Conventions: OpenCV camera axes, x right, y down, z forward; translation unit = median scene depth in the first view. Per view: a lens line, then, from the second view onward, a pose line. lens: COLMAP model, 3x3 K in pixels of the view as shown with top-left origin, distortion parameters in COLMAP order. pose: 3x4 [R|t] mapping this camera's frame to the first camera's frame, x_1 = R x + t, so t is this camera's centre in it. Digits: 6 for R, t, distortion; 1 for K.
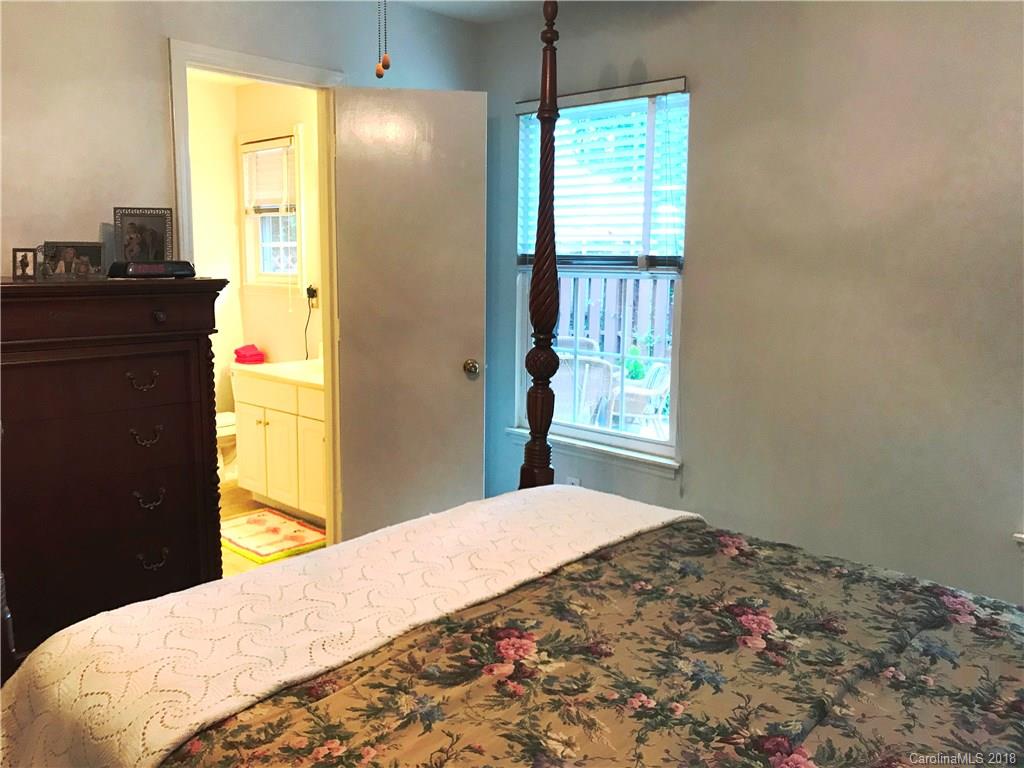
lens RADIAL K [[846.8, 0, 512.0], [0, 846.8, 384.0], [0, 0, 1]] dist [0.010172, -0.005552]
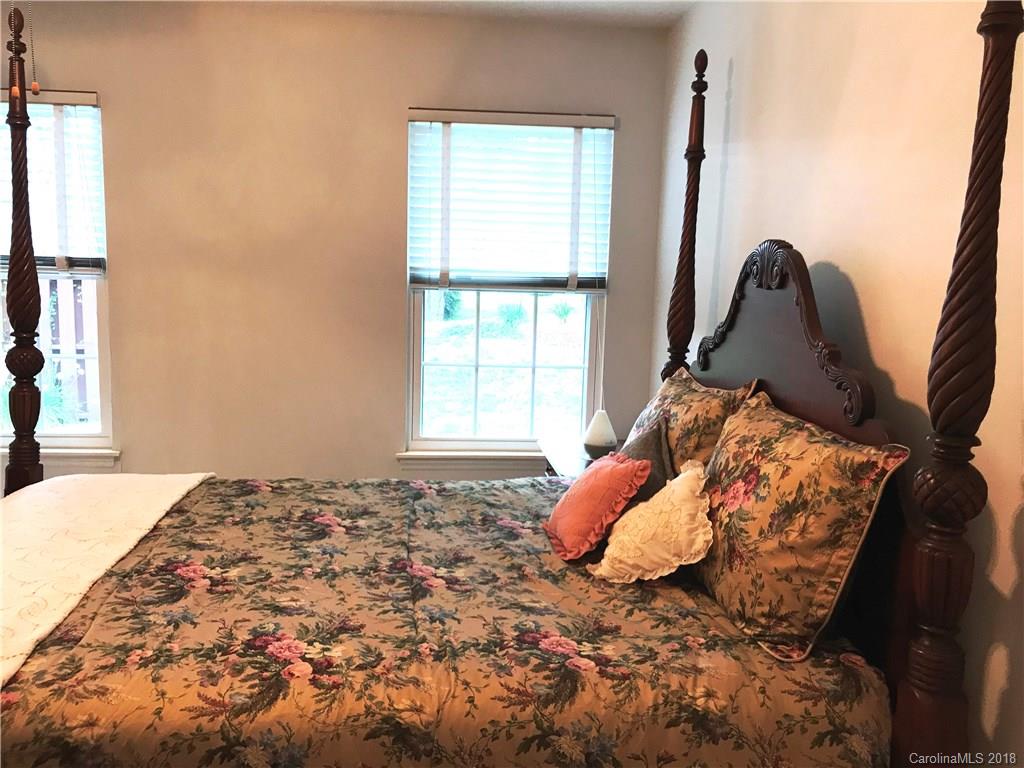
lens RADIAL K [[846.8, 0, 512.0], [0, 846.8, 384.0], [0, 0, 1]] dist [0.010172, -0.005552]
pose [[0.664206, -0.096079, 0.741350, -0.522423], [0.094756, 0.994528, 0.043995, 0.018789], [-0.741520, 0.041026, 0.669675, -0.191737]]
